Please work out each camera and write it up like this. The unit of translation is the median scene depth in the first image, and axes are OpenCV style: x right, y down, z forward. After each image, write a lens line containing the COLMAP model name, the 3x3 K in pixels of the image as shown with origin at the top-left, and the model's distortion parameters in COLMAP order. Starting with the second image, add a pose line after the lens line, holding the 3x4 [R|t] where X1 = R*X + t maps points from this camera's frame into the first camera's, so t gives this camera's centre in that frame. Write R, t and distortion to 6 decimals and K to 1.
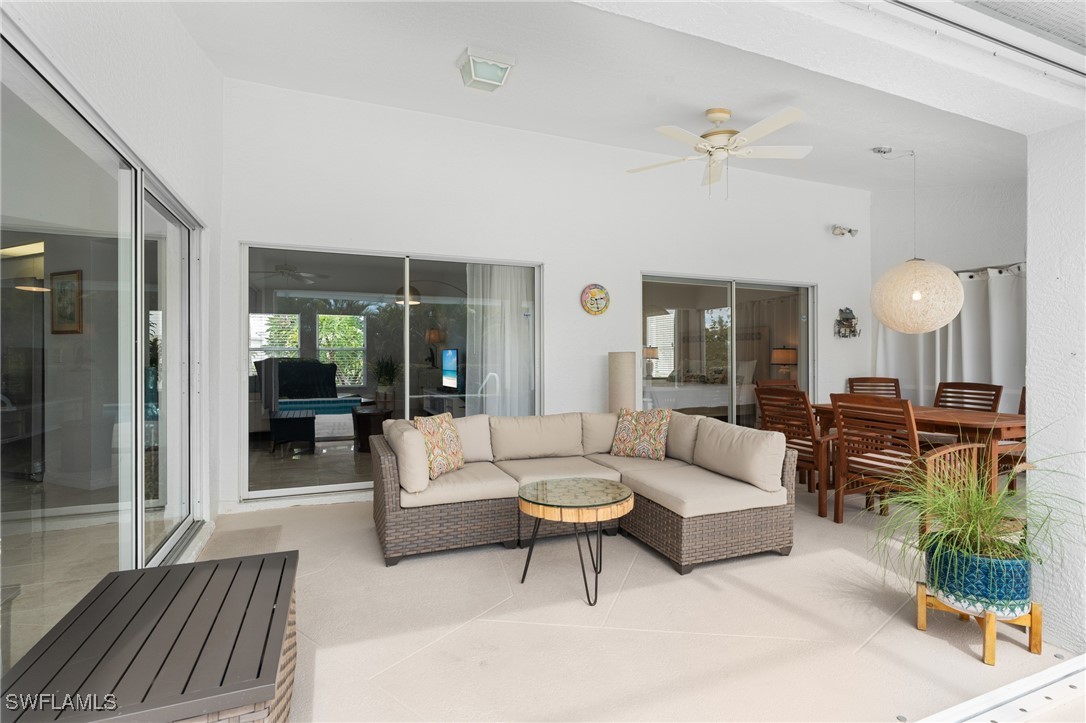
lens RADIAL K [[515.2, 0, 543.0], [0, 515.2, 361.5], [0, 0, 1]] dist [-0.004557, -0.000699]
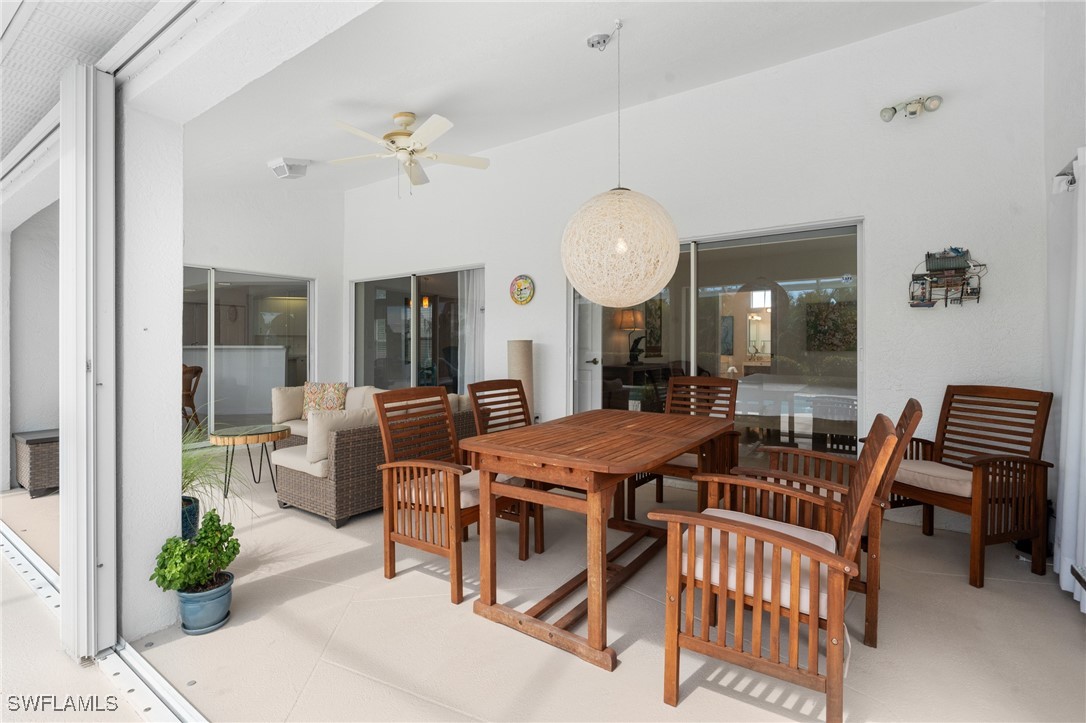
lens RADIAL K [[505.4, 0, 543.0], [0, 505.4, 361.5], [0, 0, 1]] dist [-0.018057, -0.000304]
pose [[0.553871, 0.020406, -0.832352, 0.984795], [-0.006135, 0.999772, 0.020429, 0.003805], [0.832580, -0.006209, 0.553870, 0.469101]]
